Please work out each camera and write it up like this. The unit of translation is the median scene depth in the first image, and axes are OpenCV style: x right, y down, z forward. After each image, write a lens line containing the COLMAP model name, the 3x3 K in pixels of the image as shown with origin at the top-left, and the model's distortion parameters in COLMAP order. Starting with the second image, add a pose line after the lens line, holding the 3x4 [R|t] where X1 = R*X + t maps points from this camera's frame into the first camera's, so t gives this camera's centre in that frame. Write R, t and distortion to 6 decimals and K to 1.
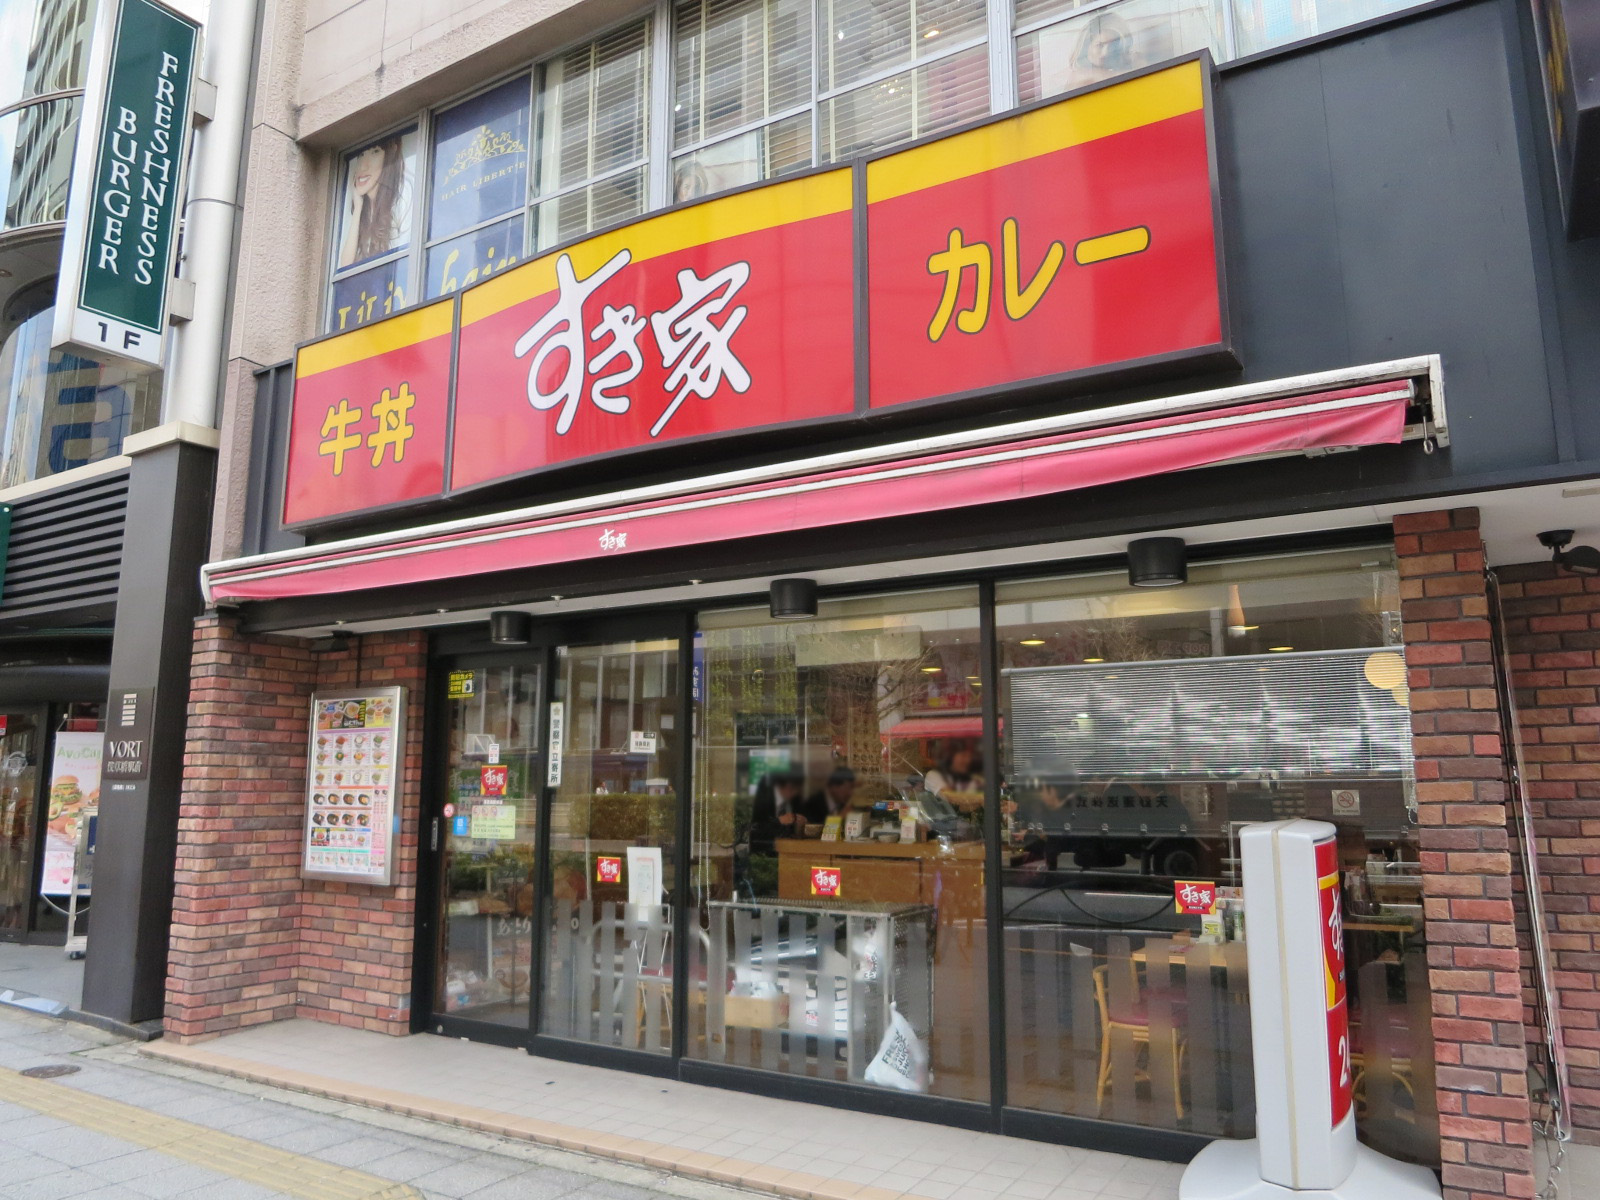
lens RADIAL K [[1145.4, 0, 800.0], [0, 1145.4, 600.0], [0, 0, 1]] dist [-0.000249, -0.072317]
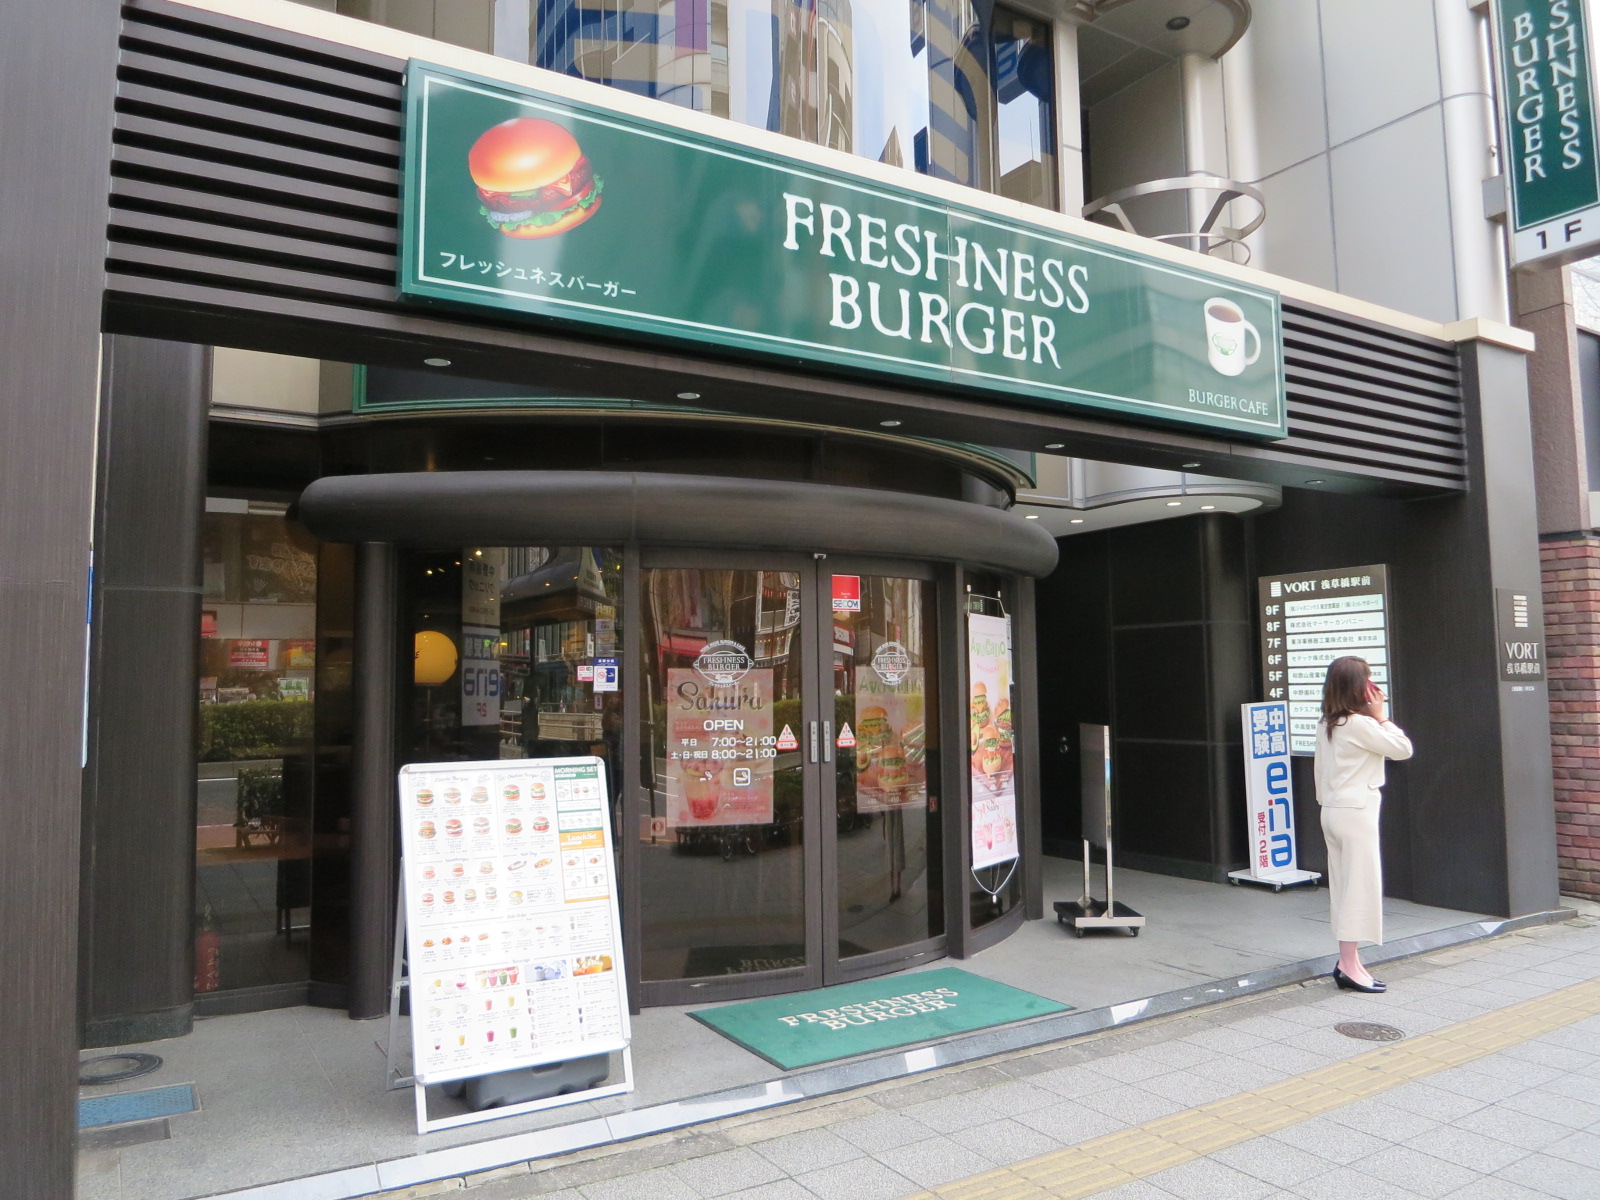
lens RADIAL K [[1145.4, 0, 800.0], [0, 1145.4, 600.0], [0, 0, 1]] dist [-0.000249, -0.072317]
pose [[-0.458282, -0.076641, -0.885496, 0.532363], [0.158260, 0.973318, -0.166148, 0.132453], [0.874604, -0.216281, -0.433925, 0.764519]]
